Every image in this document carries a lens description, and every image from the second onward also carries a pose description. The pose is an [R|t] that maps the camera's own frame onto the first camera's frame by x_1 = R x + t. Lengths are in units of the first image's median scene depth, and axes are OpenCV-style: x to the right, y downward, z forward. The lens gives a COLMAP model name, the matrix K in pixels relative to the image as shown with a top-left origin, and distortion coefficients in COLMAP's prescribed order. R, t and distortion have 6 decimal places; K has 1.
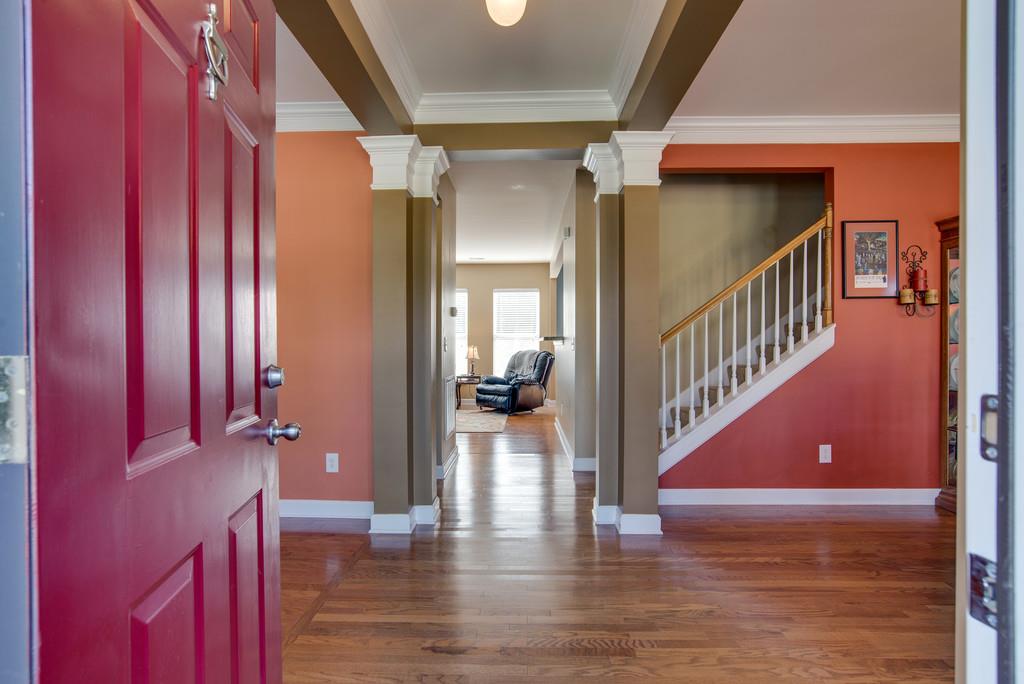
lens RADIAL K [[519.5, 0, 511.9], [0, 519.5, 342.7], [0, 0, 1]] dist [-0.015981, 0.003208]
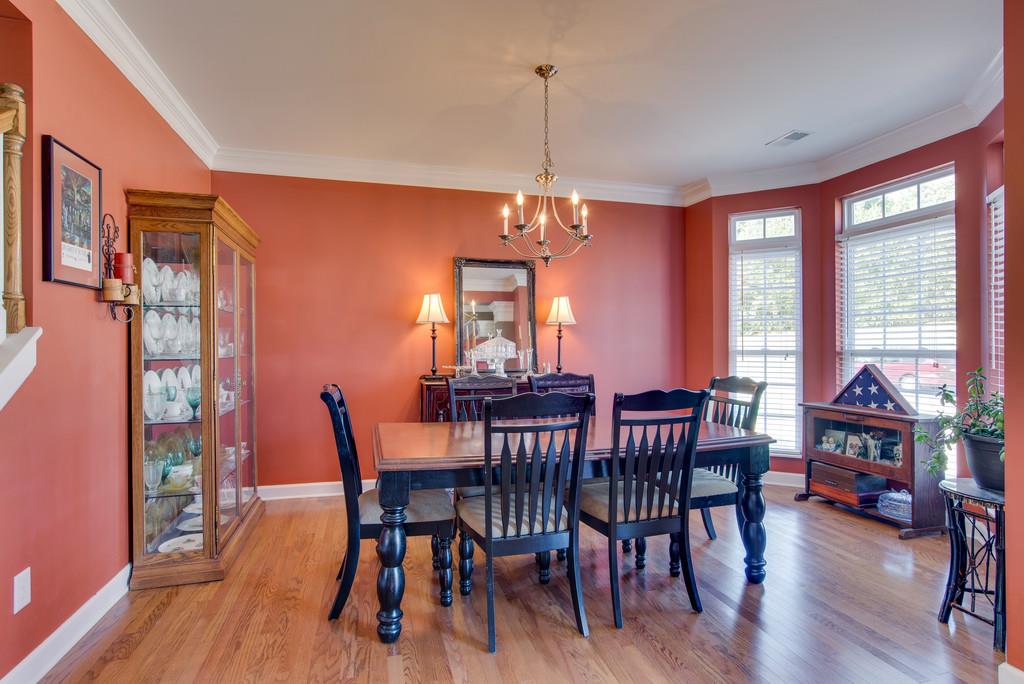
lens RADIAL K [[519.5, 0, 511.8], [0, 519.5, 342.9], [0, 0, 1]] dist [-0.015981, 0.003208]
pose [[-0.297059, 0.009334, 0.954814, -0.002314], [0.009114, 0.999934, -0.006940, -0.013841], [-0.954816, 0.006641, -0.297125, 0.704229]]
